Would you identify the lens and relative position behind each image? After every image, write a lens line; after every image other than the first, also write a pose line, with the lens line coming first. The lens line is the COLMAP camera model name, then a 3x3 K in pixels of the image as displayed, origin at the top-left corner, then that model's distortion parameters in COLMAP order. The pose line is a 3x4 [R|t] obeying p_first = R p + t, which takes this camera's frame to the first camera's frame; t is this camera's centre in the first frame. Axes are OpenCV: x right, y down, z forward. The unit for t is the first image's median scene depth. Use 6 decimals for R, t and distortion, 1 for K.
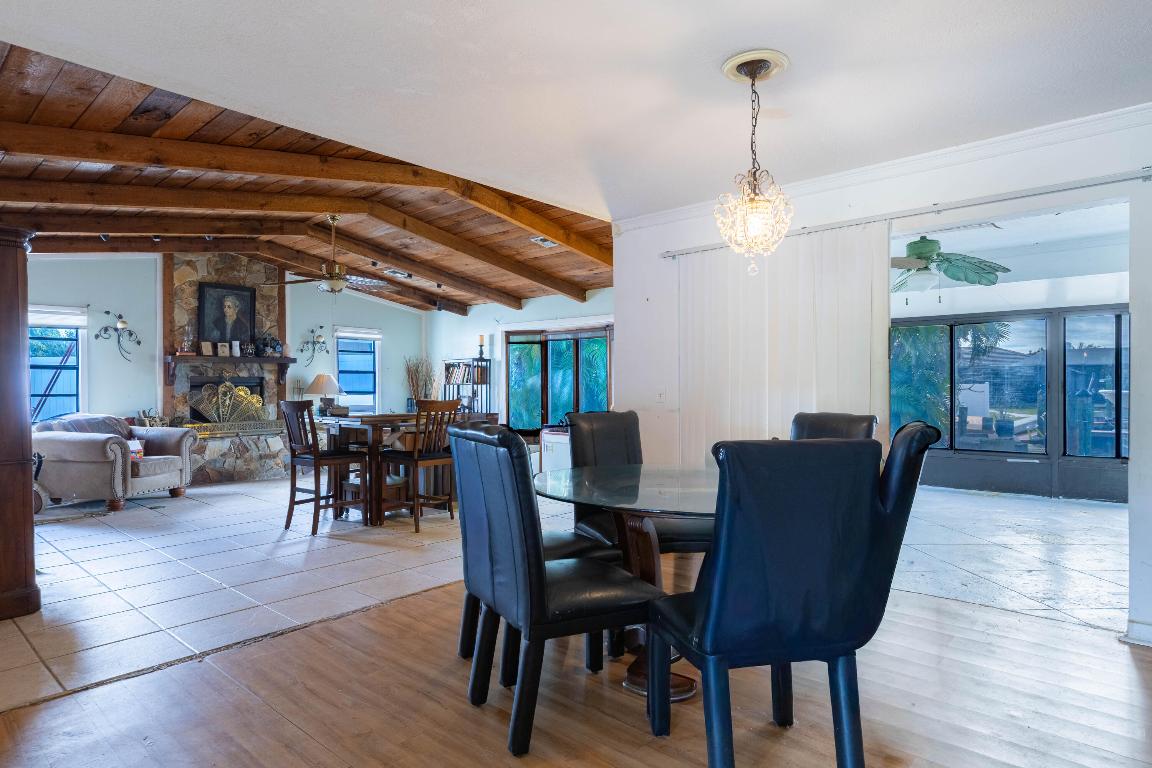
lens RADIAL K [[641.3, 0, 578.8], [0, 641.3, 389.1], [0, 0, 1]] dist [0.000510, -0.001398]
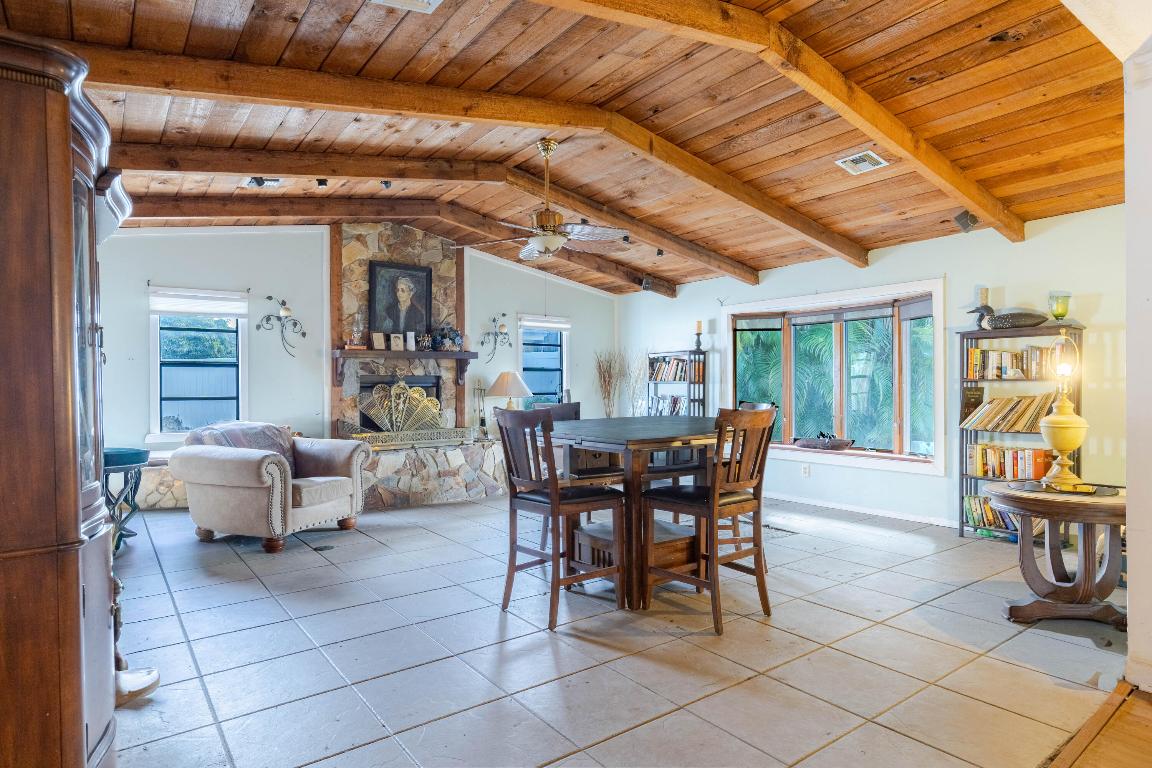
lens RADIAL K [[641.3, 0, 578.8], [0, 641.3, 389.1], [0, 0, 1]] dist [0.000510, -0.001398]
pose [[0.978682, -0.001711, -0.205377, -0.159867], [0.001398, 0.999998, -0.001671, -0.000117], [0.205379, 0.001348, 0.978682, 0.248170]]
